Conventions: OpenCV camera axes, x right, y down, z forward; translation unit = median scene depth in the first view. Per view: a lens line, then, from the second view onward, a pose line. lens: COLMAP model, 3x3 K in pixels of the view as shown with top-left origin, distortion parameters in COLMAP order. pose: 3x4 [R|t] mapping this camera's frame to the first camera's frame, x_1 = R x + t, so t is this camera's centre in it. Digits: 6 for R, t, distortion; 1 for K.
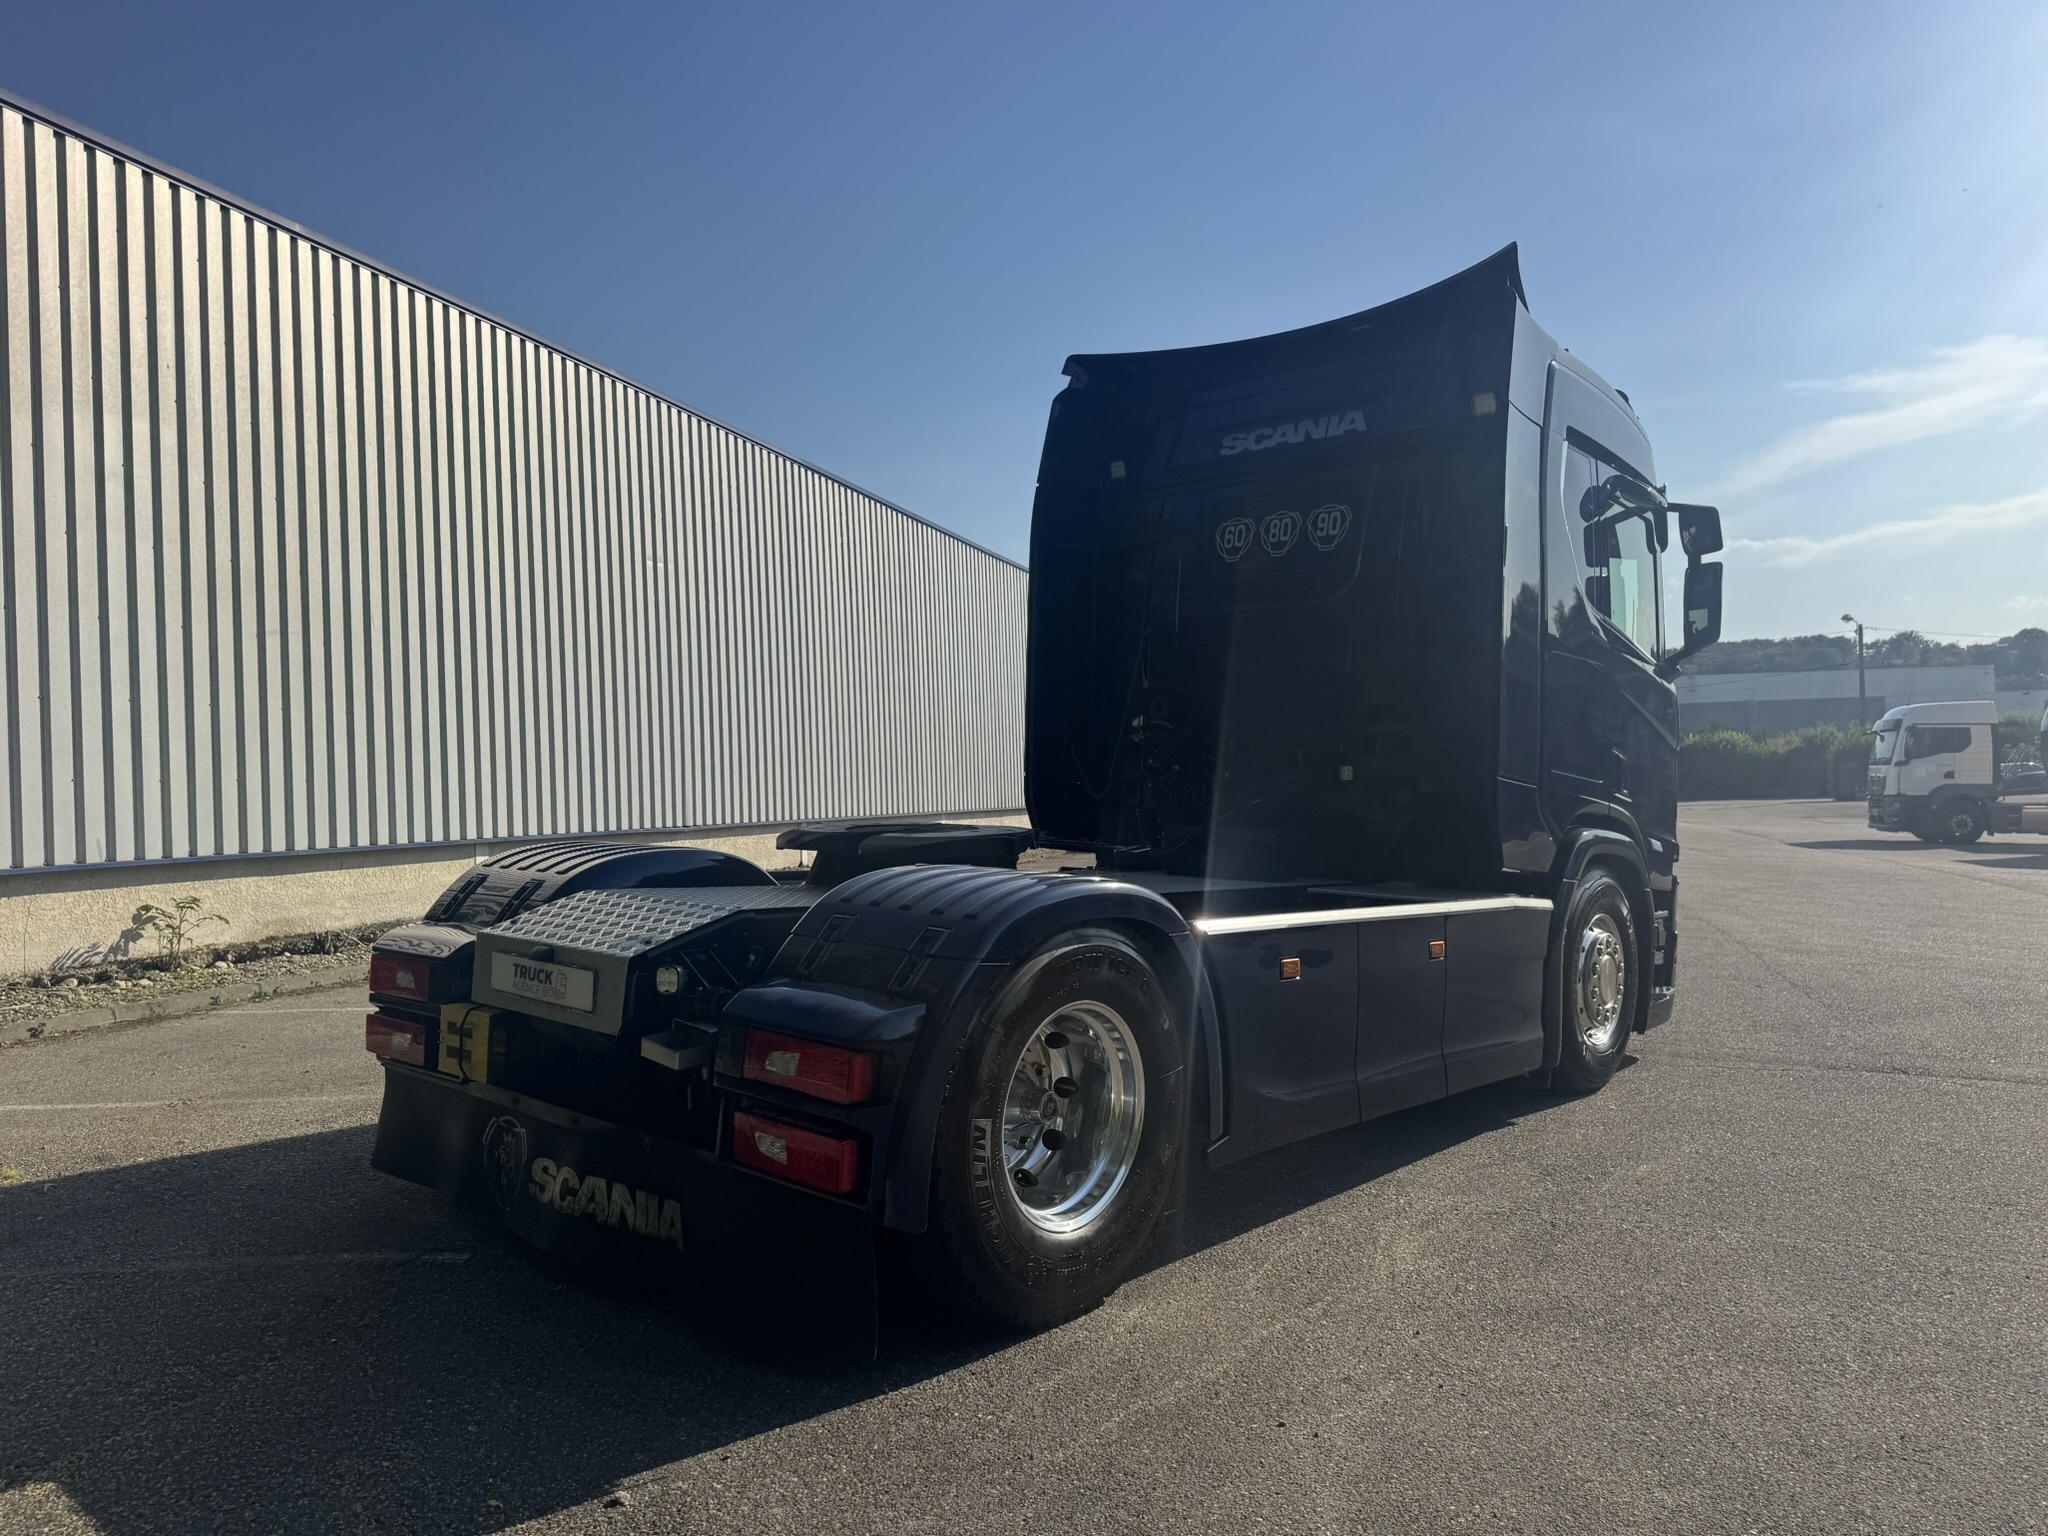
lens RADIAL K [[1412.6, 0, 1039.5], [0, 1412.6, 781.3], [0, 0, 1]] dist [0.030164, -0.028741]
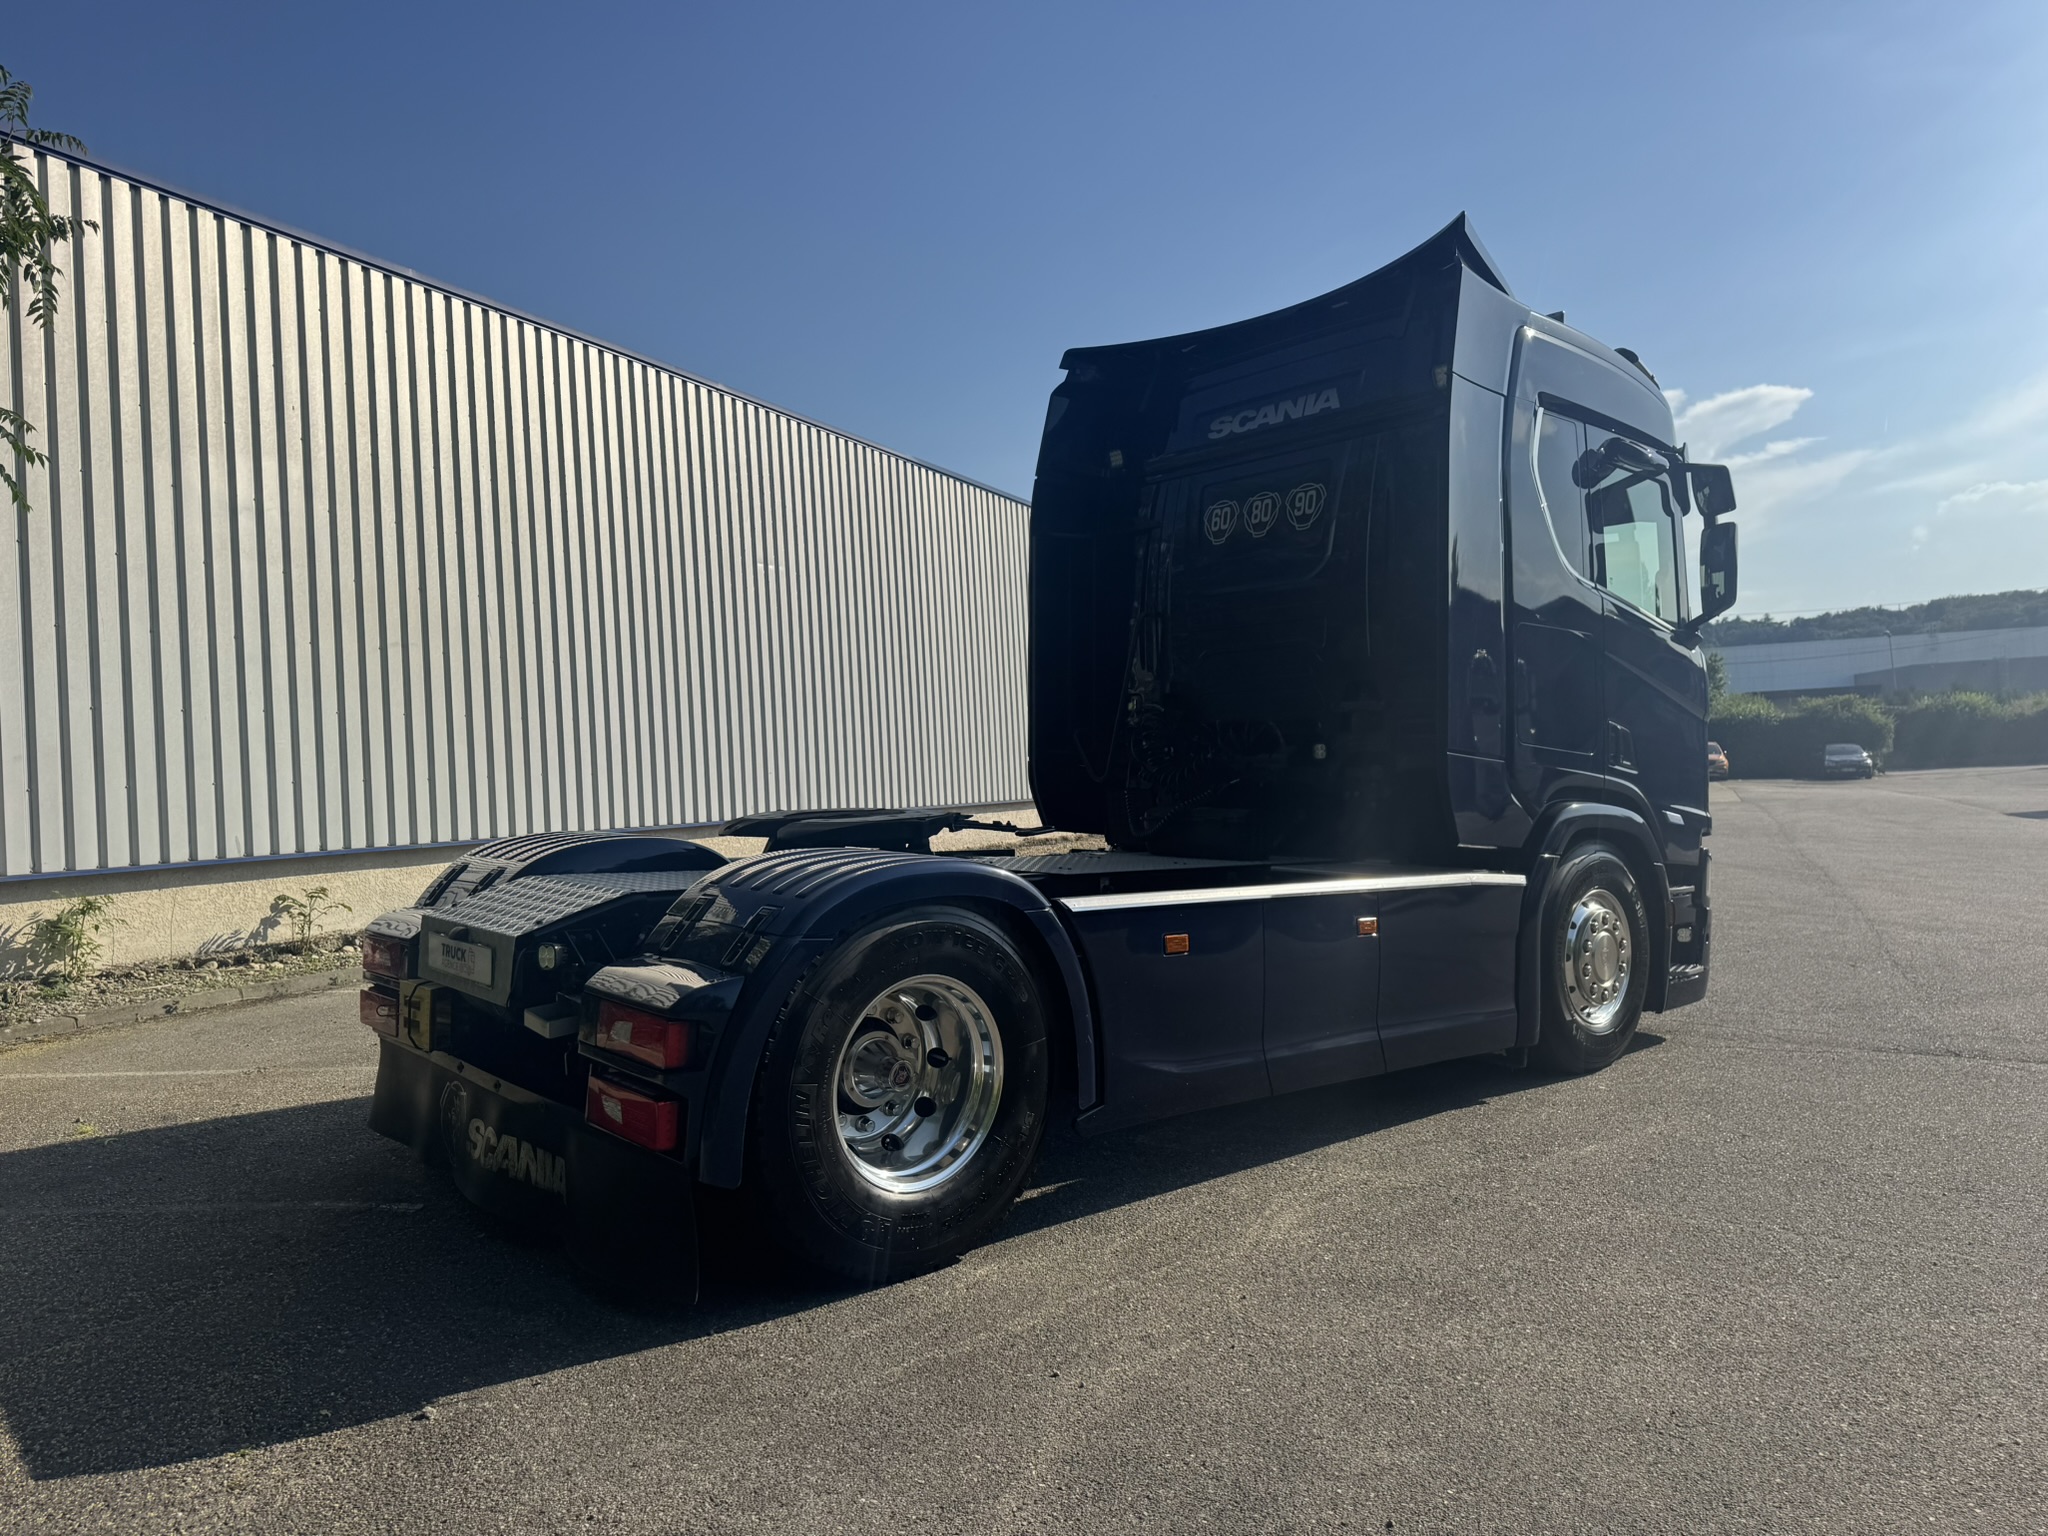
lens RADIAL K [[1412.7, 0, 1024.0], [0, 1412.7, 768.0], [0, 0, 1]] dist [0.036644, -0.037558]
pose [[0.989456, -0.022242, -0.143118, 0.146623], [0.022424, 0.999748, -0.000340, 0.001371], [0.143090, -0.002873, 0.989706, -0.020964]]
